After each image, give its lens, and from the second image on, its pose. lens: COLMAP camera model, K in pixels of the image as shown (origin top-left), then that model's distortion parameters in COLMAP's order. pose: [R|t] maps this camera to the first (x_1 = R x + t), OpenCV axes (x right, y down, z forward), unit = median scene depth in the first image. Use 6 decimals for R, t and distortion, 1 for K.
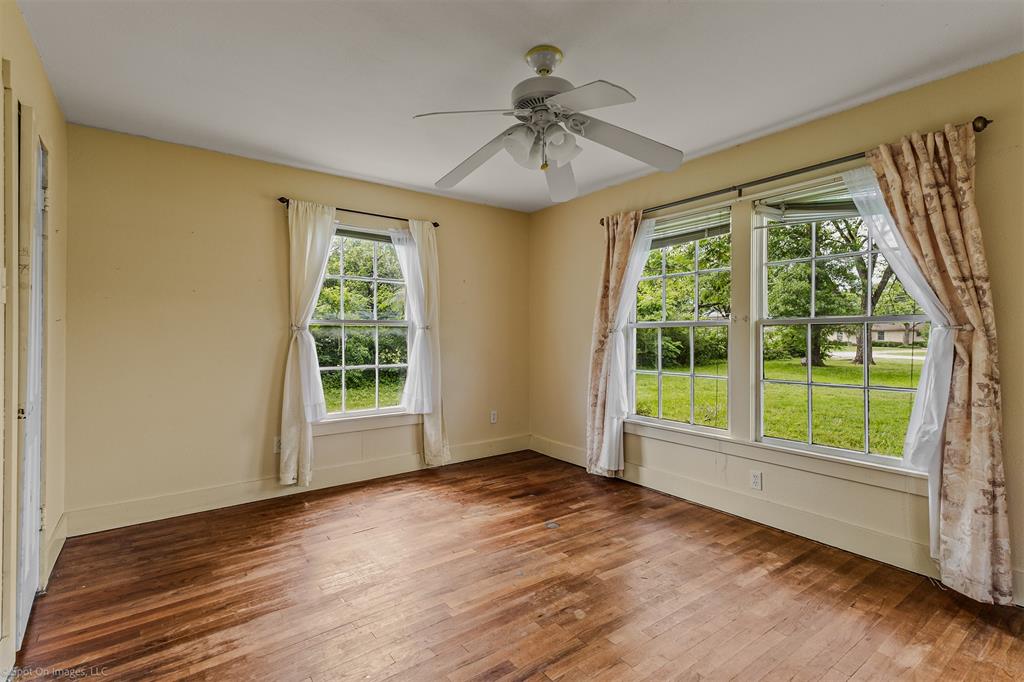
lens RADIAL K [[479.8, 0, 511.0], [0, 479.8, 337.5], [0, 0, 1]] dist [0.001958, 0.000045]
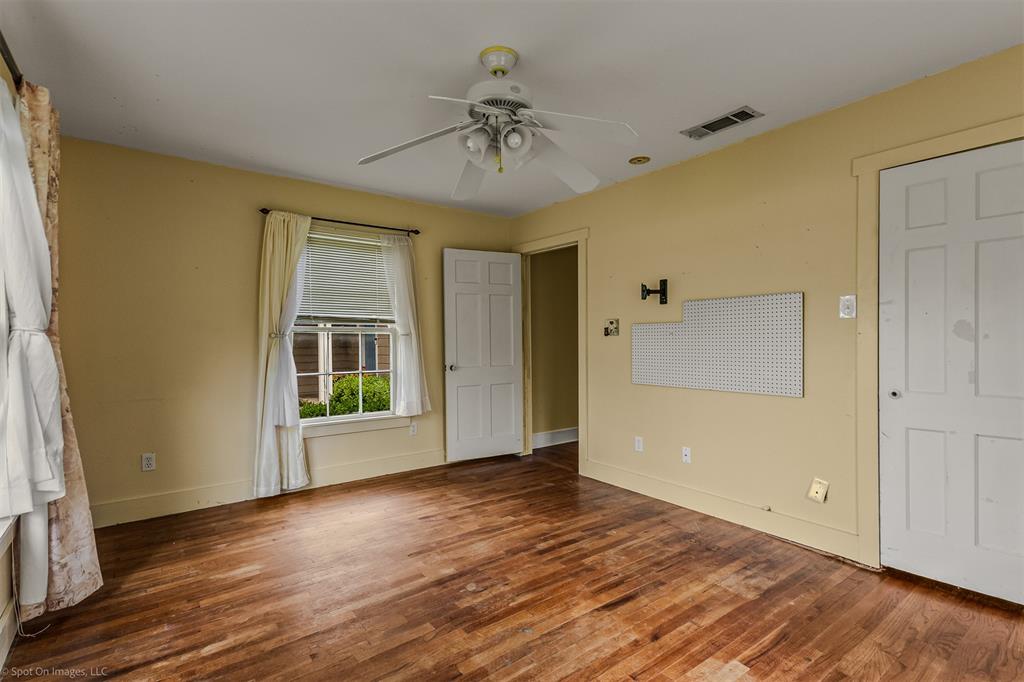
lens RADIAL K [[501.0, 0, 512.5], [0, 501.0, 340.9], [0, 0, 1]] dist [-0.000071, -0.000009]
pose [[-0.999807, 0.001240, -0.019629, 0.064430], [0.001151, 0.999989, 0.004594, -0.007933], [0.019634, 0.004570, -0.999797, 2.047439]]
